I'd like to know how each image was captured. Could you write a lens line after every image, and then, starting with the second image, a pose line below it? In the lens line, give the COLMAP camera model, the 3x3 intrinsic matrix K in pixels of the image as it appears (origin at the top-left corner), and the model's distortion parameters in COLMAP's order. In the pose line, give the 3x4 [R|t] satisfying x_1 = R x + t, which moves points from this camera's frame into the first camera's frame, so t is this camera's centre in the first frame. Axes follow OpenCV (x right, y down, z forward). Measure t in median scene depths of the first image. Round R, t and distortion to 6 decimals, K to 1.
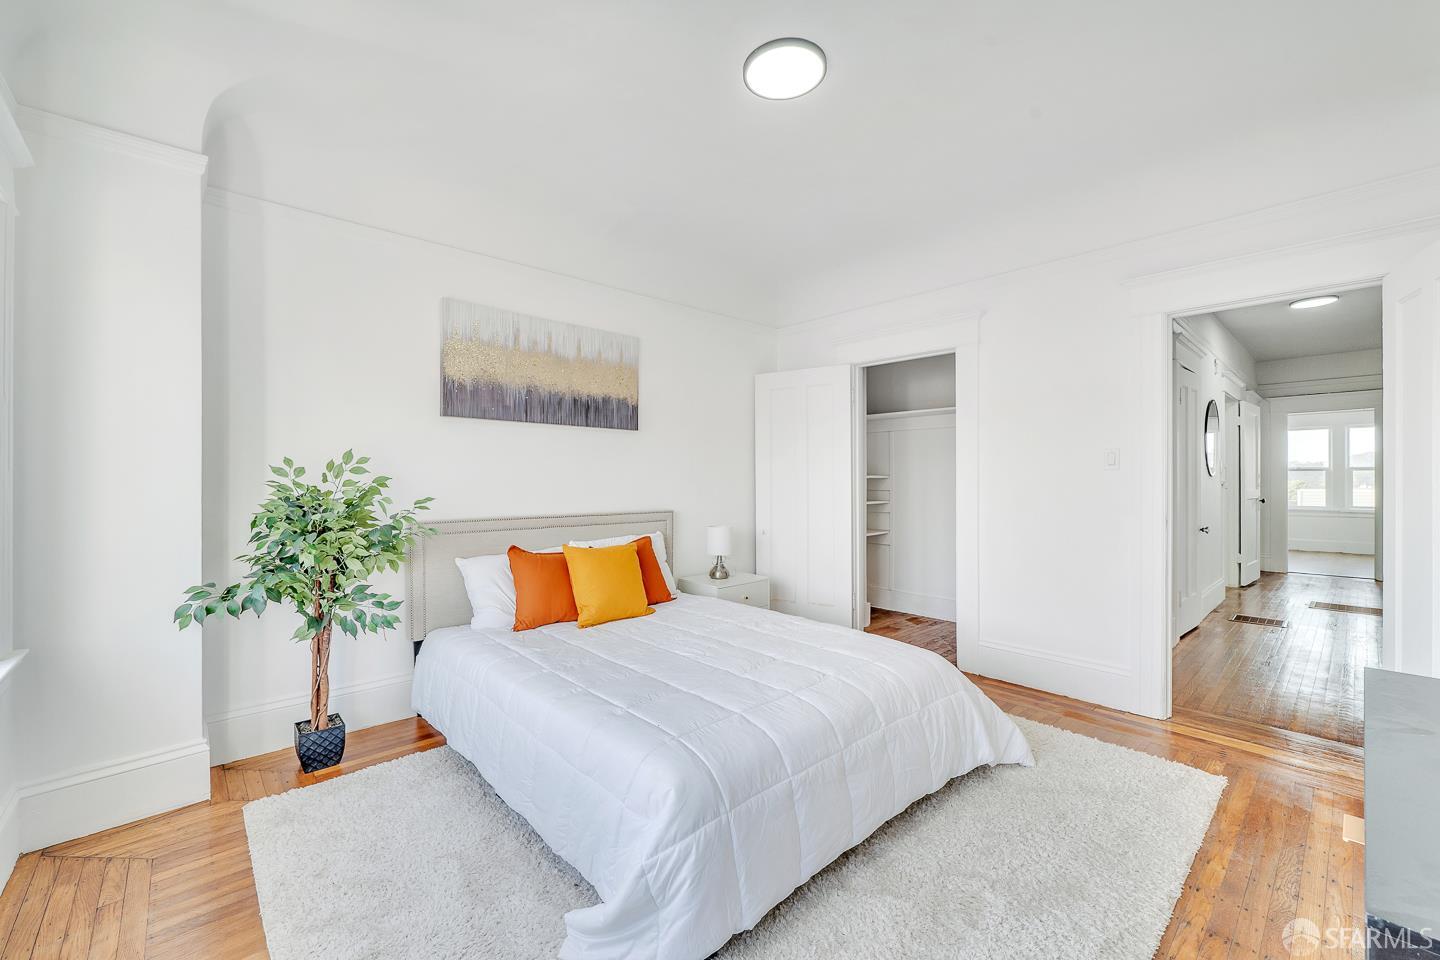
lens RADIAL K [[581.1, 0, 720.0], [0, 581.1, 465.7], [0, 0, 1]] dist [0.000562, -0.000360]
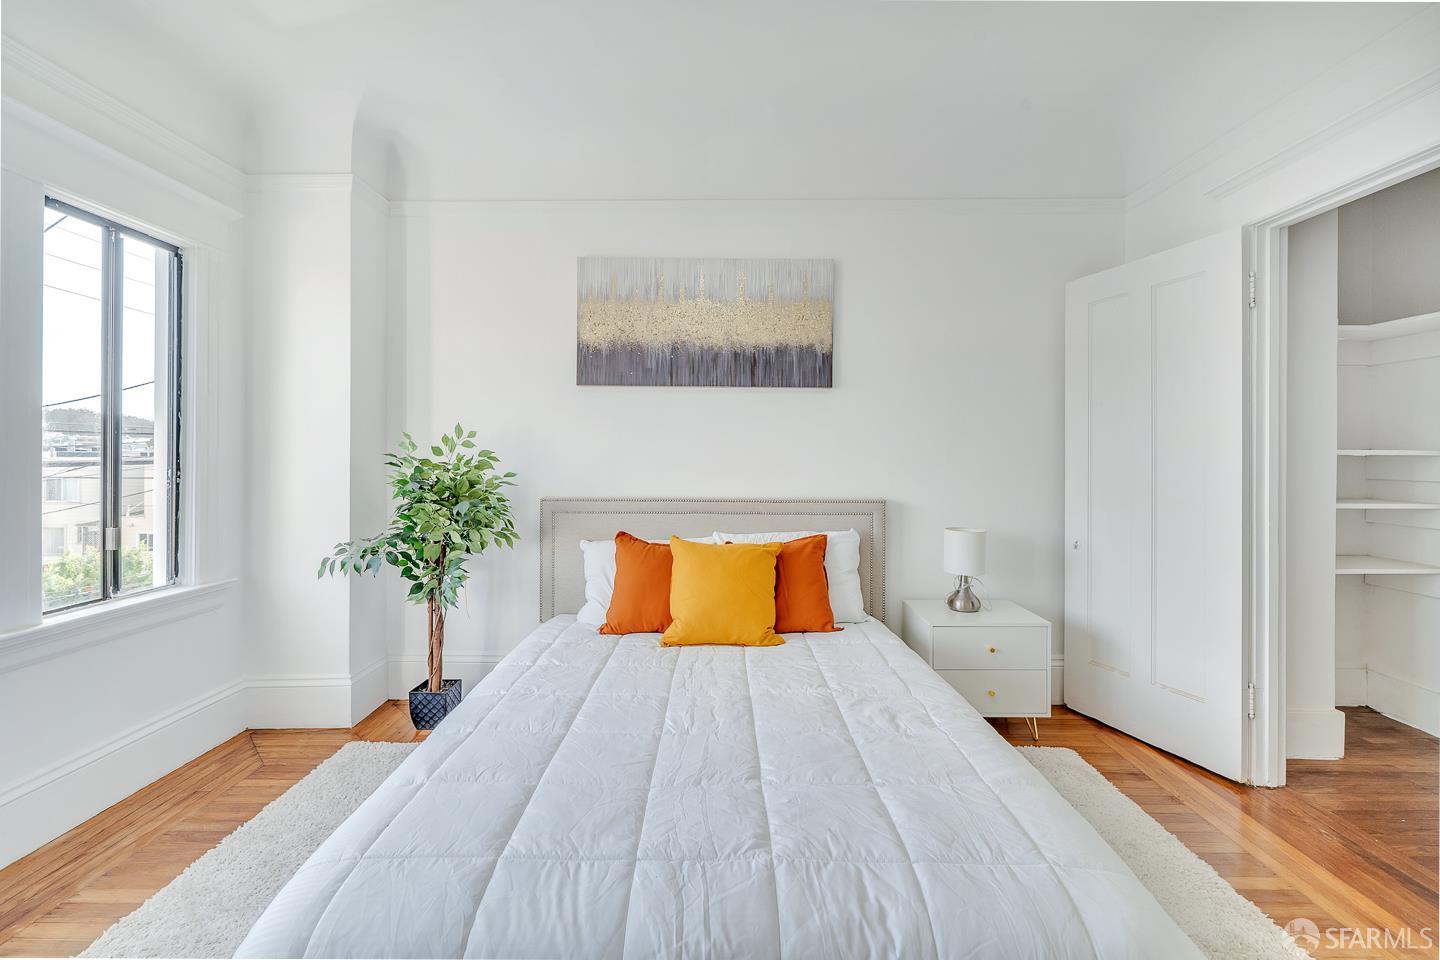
lens RADIAL K [[637.1, 0, 717.7], [0, 637.1, 444.1], [0, 0, 1]] dist [0.000768, 0.000168]
pose [[0.730344, -0.005180, -0.683059, 0.345258], [0.010974, 0.999931, 0.004150, 0.006080], [0.682991, -0.010527, 0.730351, 0.373691]]
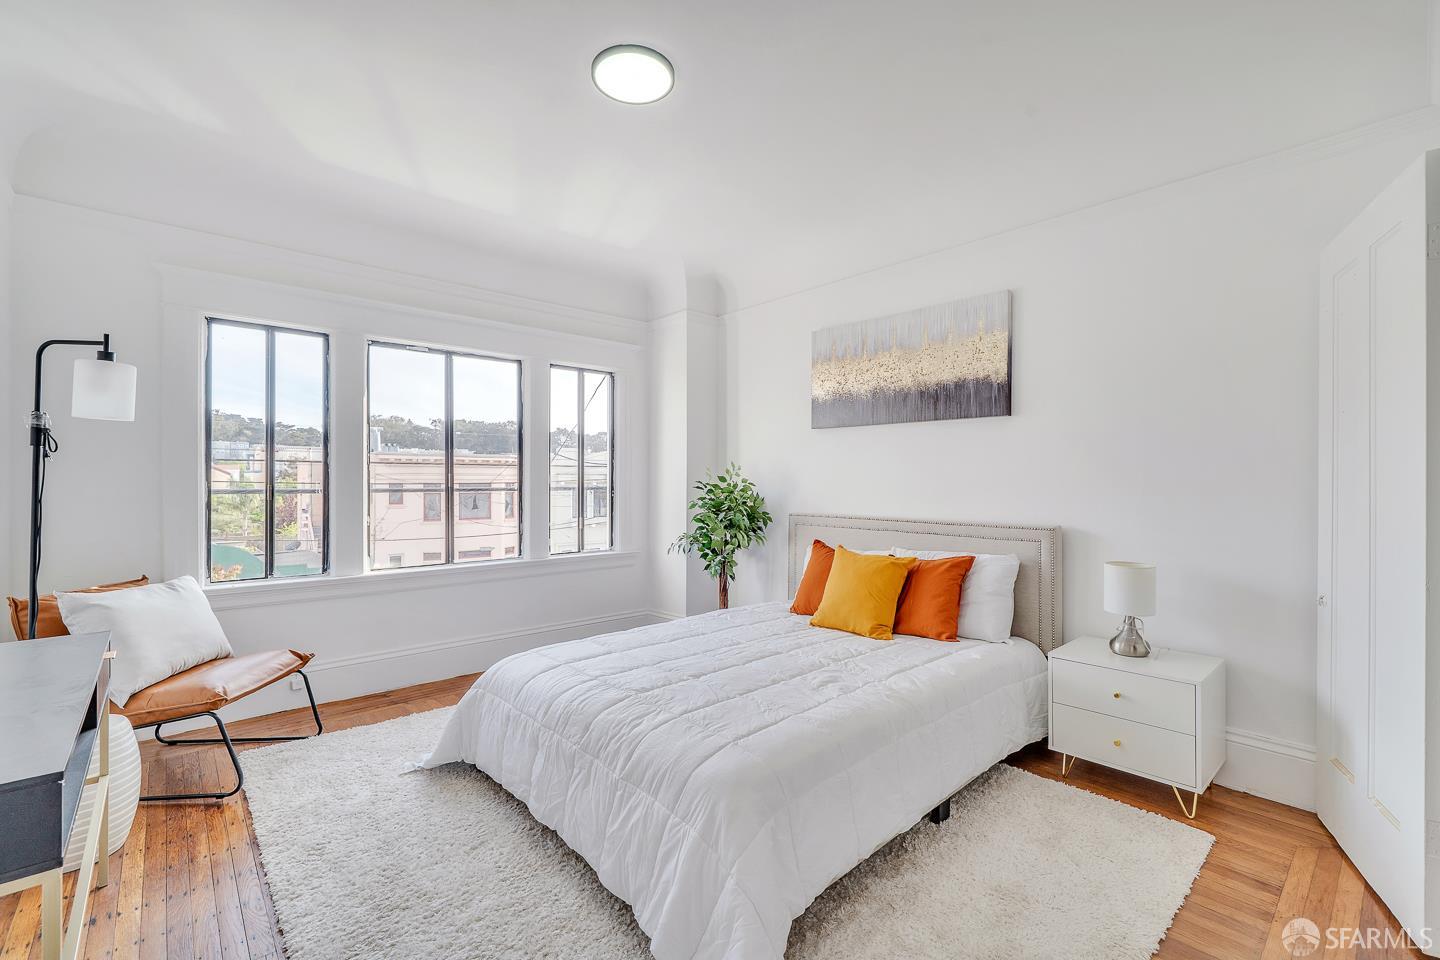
lens RADIAL K [[634.5, 0, 713.8], [0, 634.5, 467.1], [0, 0, 1]] dist [-0.001245, 0.000091]
pose [[-0.022359, -0.018164, -0.999585, 0.781381], [0.022600, 0.999570, -0.018669, 0.014006], [0.999495, -0.023008, -0.021939, 0.747250]]
